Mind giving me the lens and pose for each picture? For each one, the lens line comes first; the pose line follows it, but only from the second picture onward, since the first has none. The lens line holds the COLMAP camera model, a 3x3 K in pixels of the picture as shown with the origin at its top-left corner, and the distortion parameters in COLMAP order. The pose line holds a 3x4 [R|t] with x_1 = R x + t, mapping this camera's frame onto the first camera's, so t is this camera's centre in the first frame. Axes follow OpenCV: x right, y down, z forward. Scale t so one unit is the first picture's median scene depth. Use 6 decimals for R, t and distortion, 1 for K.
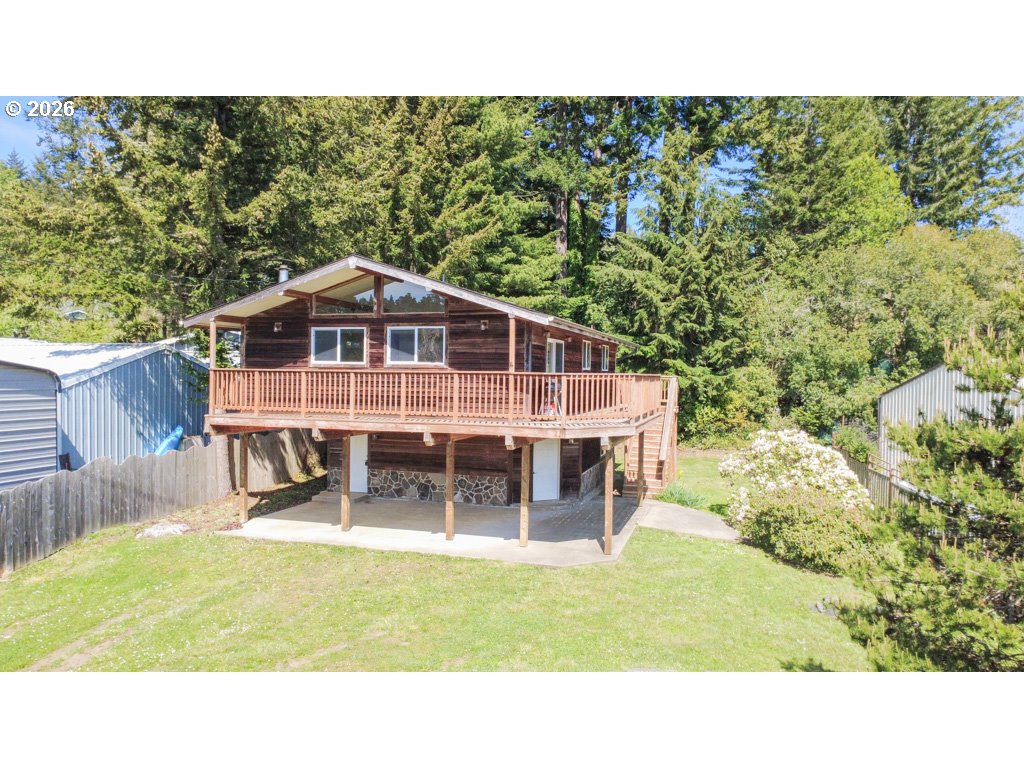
lens RADIAL K [[720.1, 0, 514.7], [0, 720.1, 386.7], [0, 0, 1]] dist [0.004513, 0.001337]
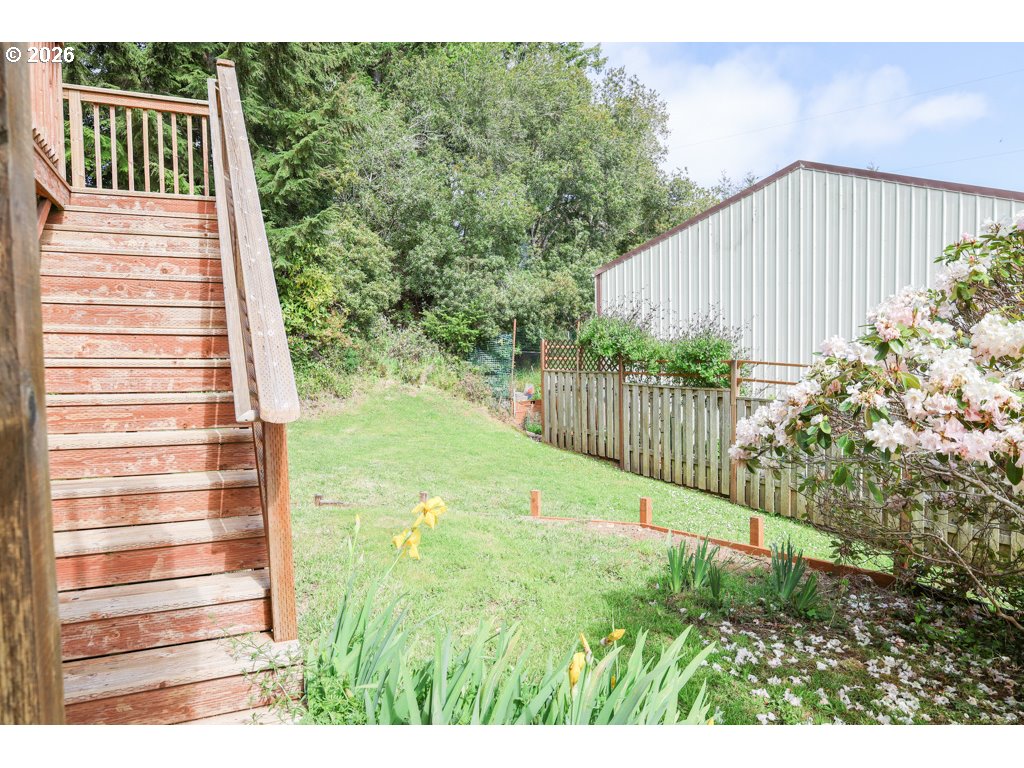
lens RADIAL K [[698.1, 0, 514.7], [0, 698.1, 386.4], [0, 0, 1]] dist [-0.018257, 0.005956]
pose [[0.750297, -0.068686, 0.657524, 0.162990], [0.042711, 0.997547, 0.055468, 0.094145], [-0.659720, -0.013535, 0.751389, 0.916364]]
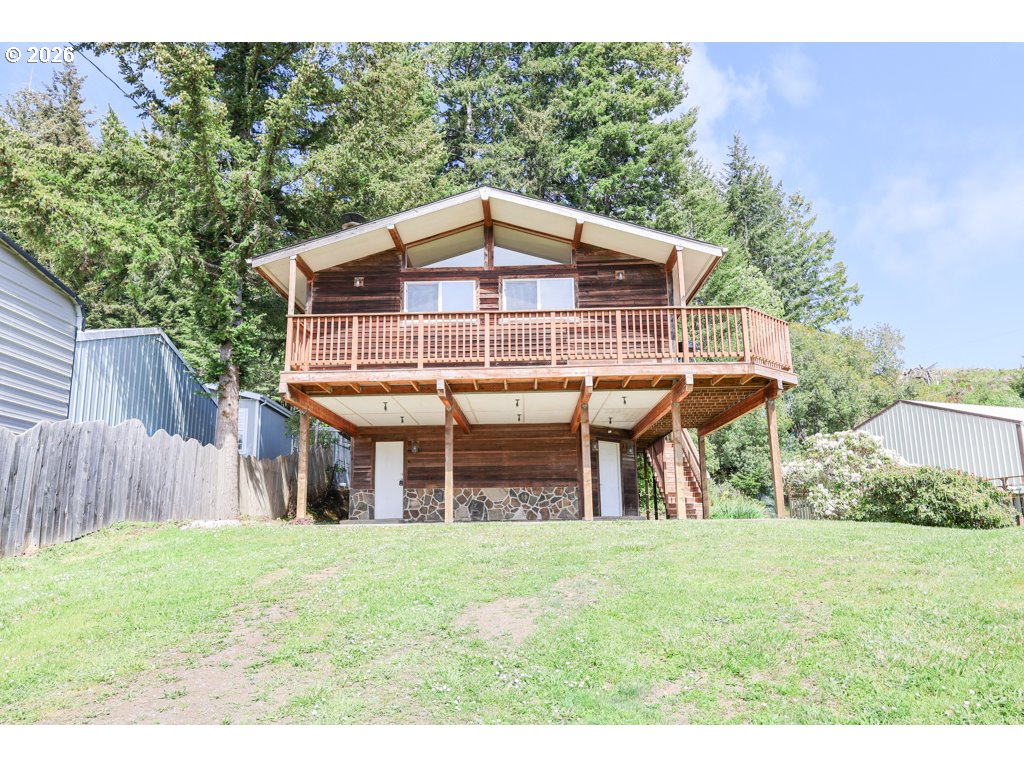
lens RADIAL K [[702.3, 0, 510.7], [0, 702.3, 386.3], [0, 0, 1]] dist [-0.003850, 0.002465]
pose [[0.962325, 0.024990, 0.270751, -0.310176], [0.035175, 0.975958, -0.215099, 0.178813], [-0.269617, 0.216519, 0.938310, 0.172751]]
